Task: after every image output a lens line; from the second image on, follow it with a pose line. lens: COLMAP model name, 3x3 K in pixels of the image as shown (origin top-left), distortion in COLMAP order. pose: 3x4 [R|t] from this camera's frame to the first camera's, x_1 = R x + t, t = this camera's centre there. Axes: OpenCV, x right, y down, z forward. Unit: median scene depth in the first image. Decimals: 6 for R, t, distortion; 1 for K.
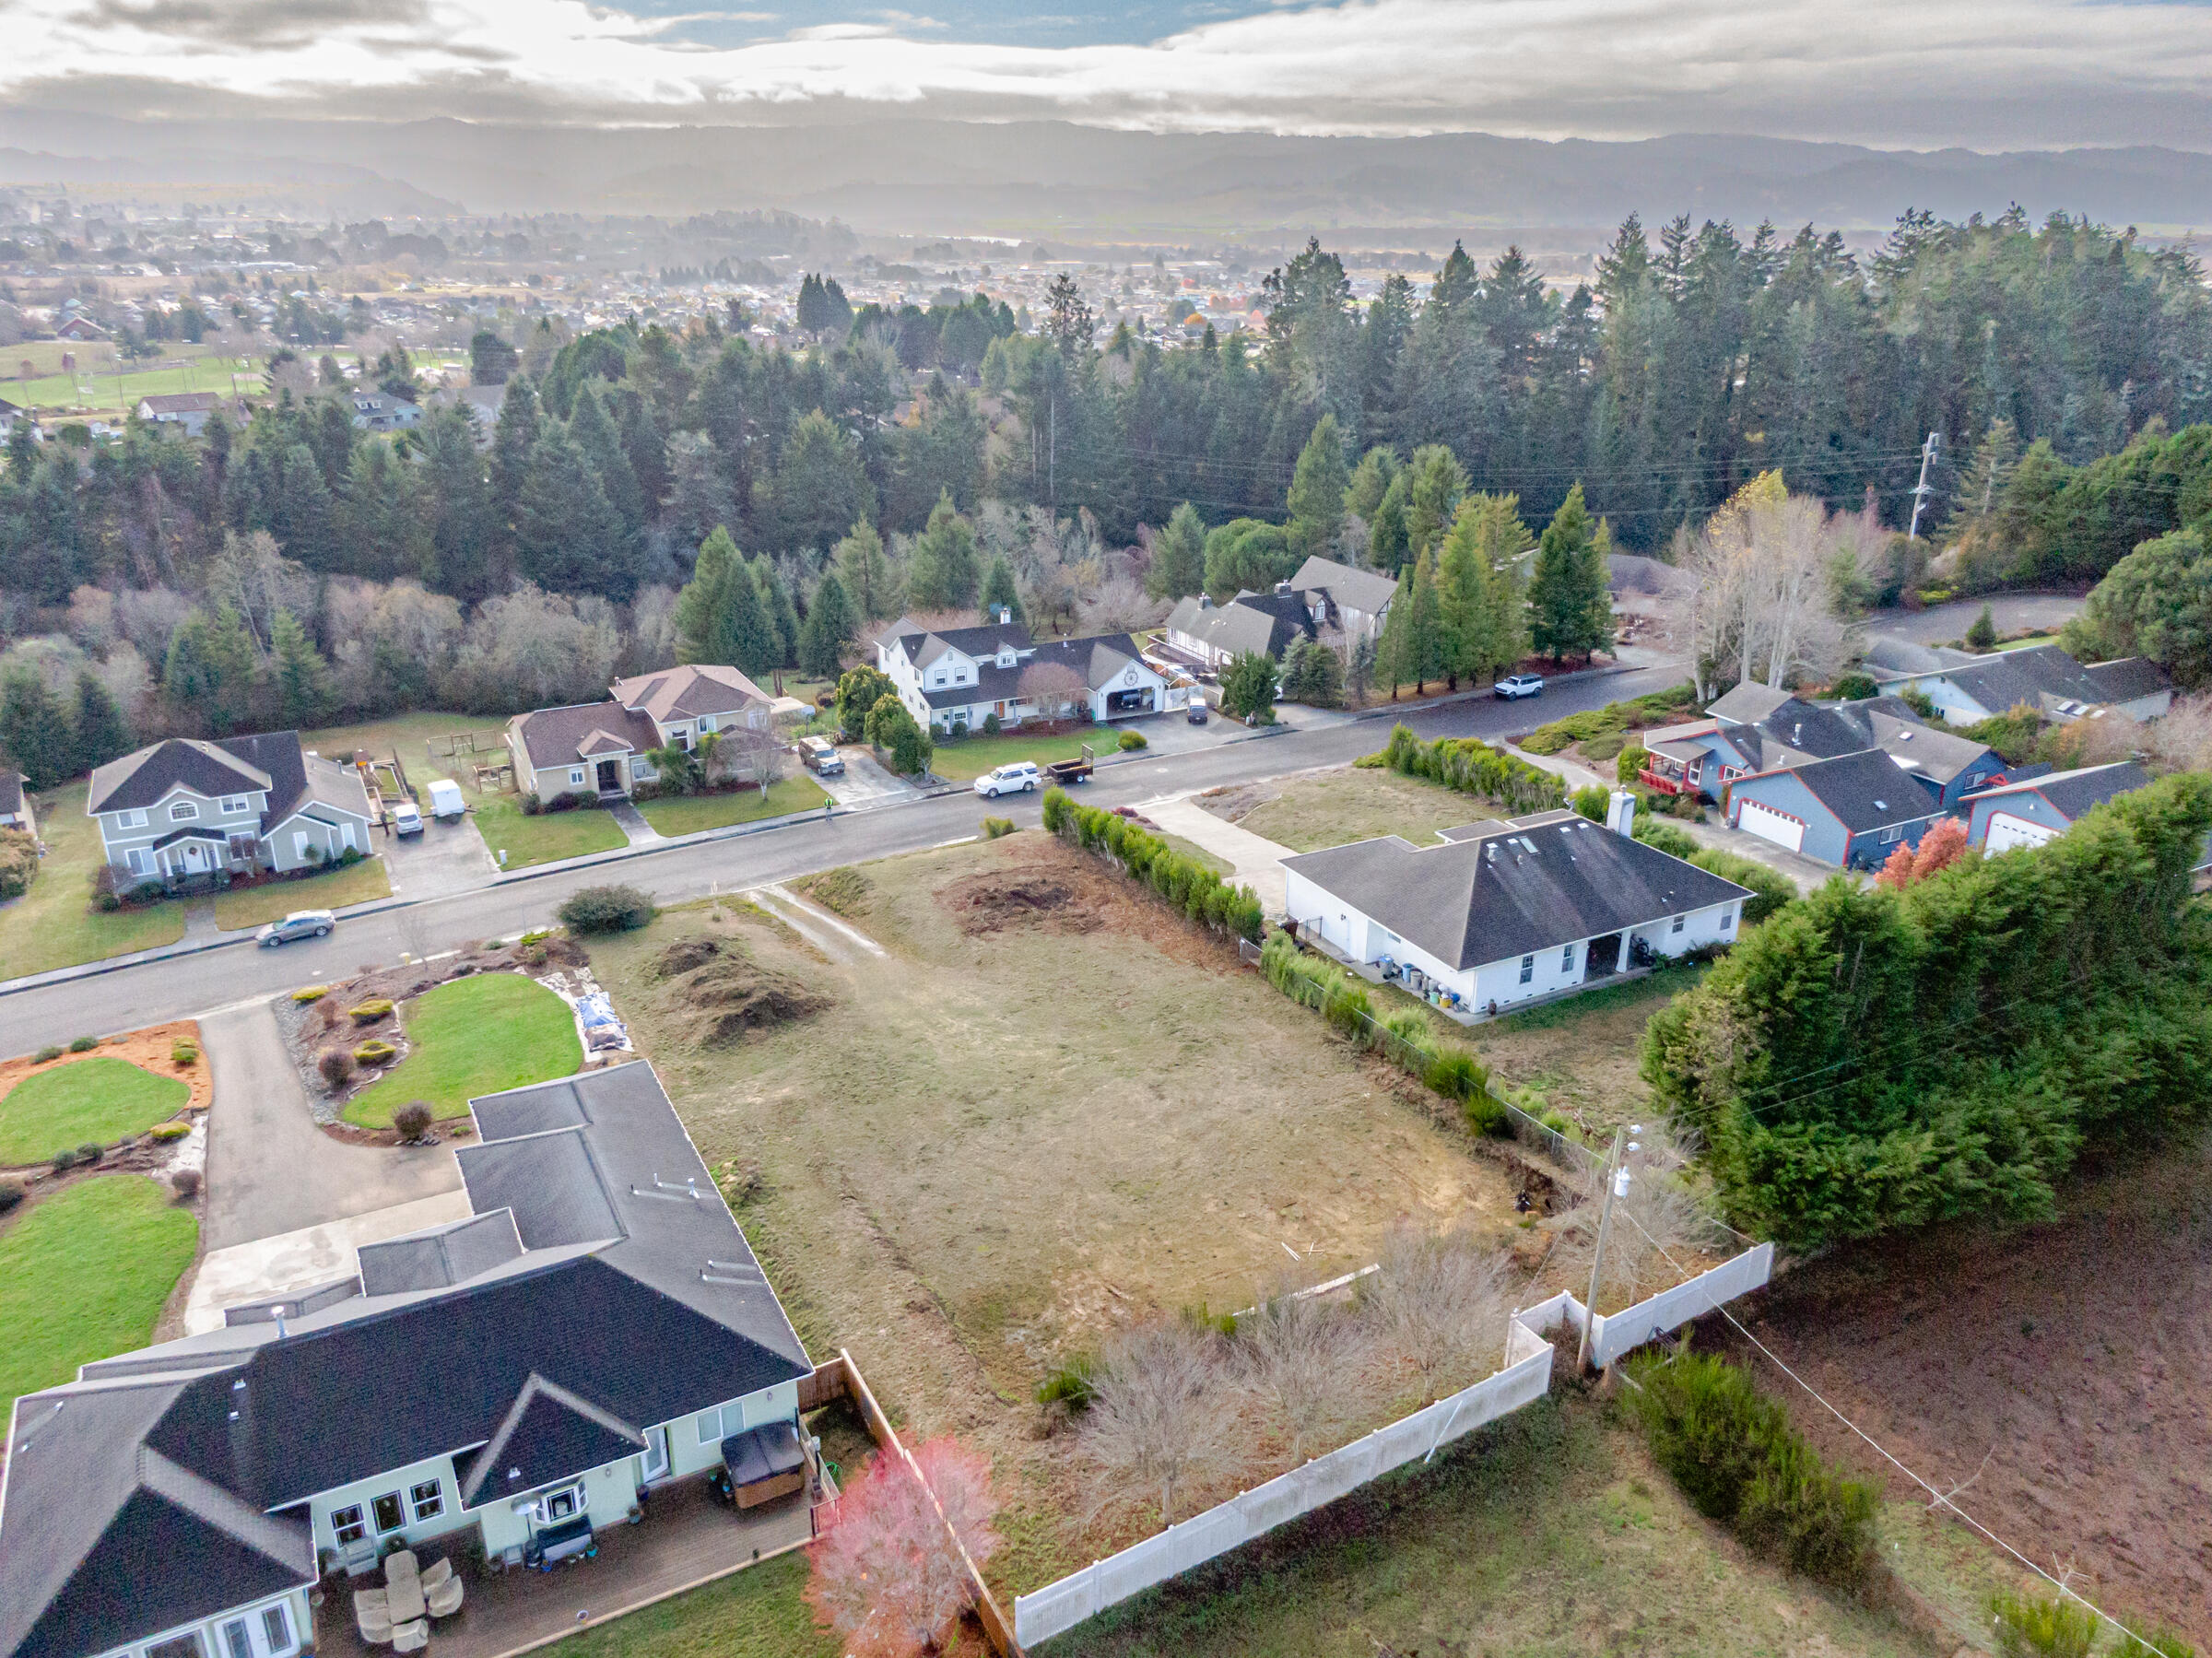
lens RADIAL K [[1583.8, 0, 1101.7], [0, 1583.8, 820.9], [0, 0, 1]] dist [0.062121, -0.098898]
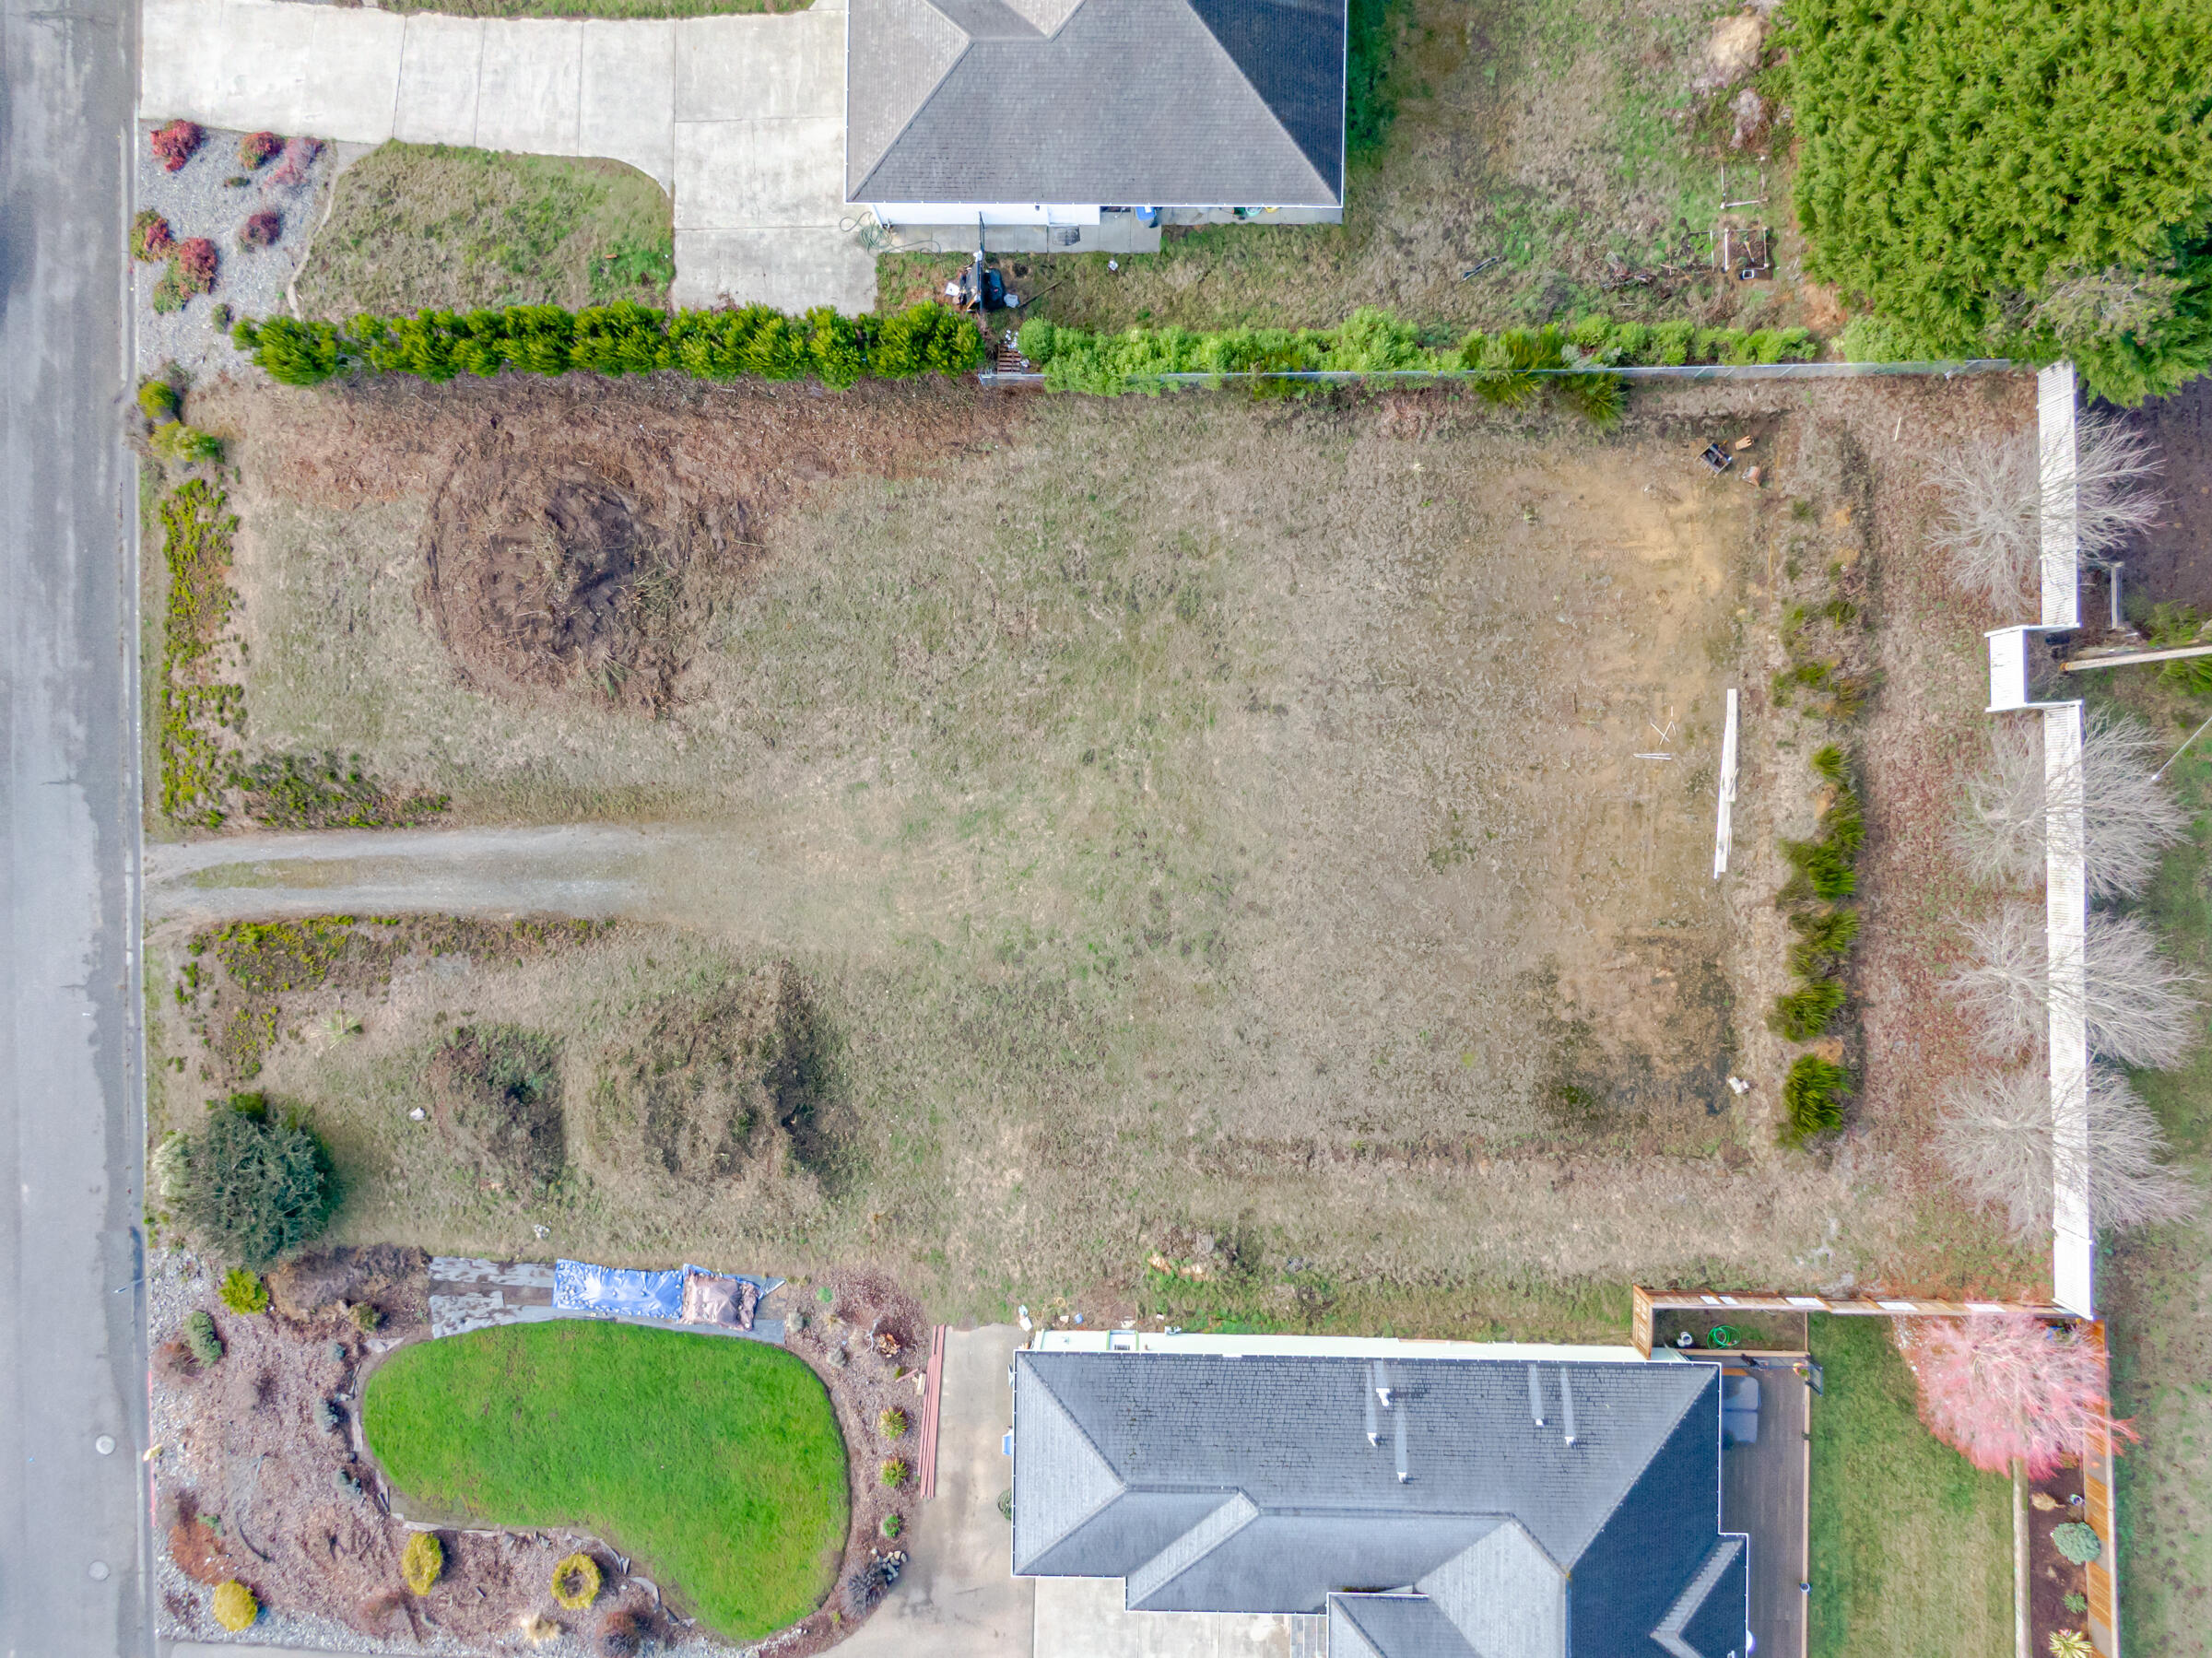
lens RADIAL K [[1583.8, 0, 1101.7], [0, 1583.8, 820.9], [0, 0, 1]] dist [0.062121, -0.098898]
pose [[0.482075, -0.875911, -0.019586, -0.021645], [0.338625, 0.165658, 0.926224, -0.339211], [-0.808045, -0.453142, 0.376465, 0.481923]]
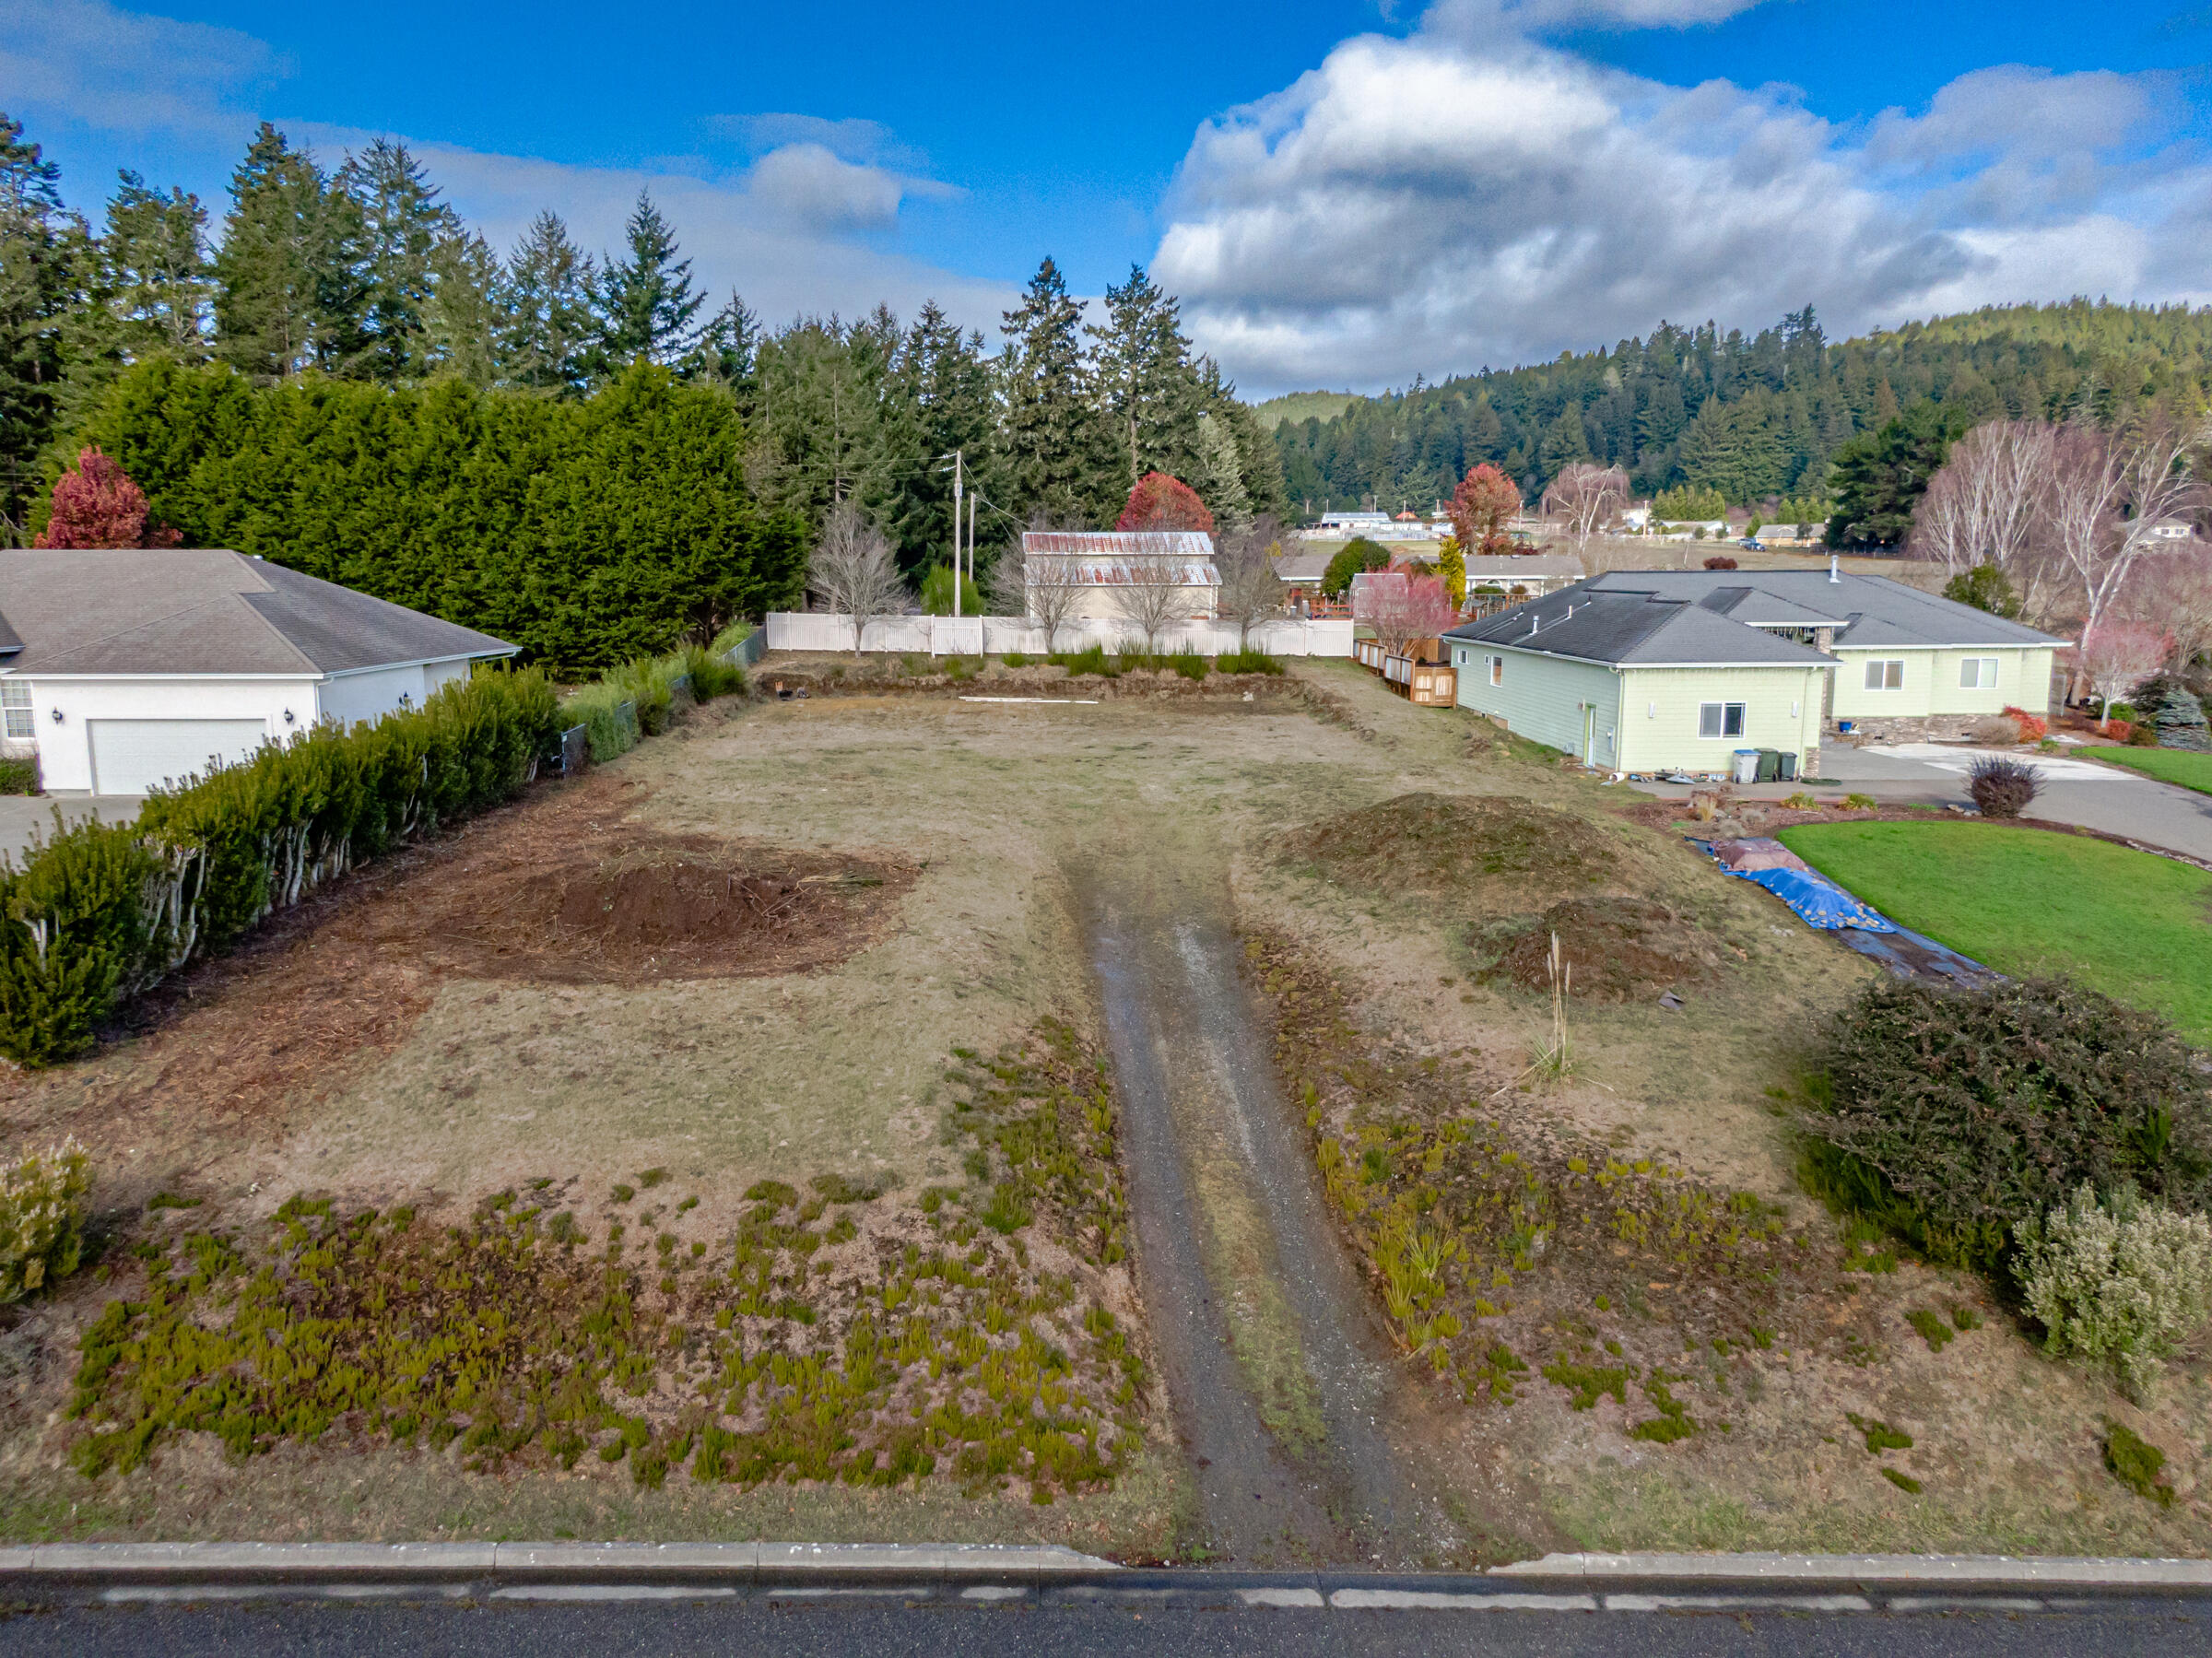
lens RADIAL K [[1585.1, 0, 1104.6], [0, 1585.1, 822.9], [0, 0, 1]] dist [0.051722, -0.070627]
pose [[-0.896615, -0.074439, 0.436510, -0.238916], [0.155267, 0.870333, 0.467346, -0.095013], [-0.414698, 0.486804, -0.768796, 1.010268]]
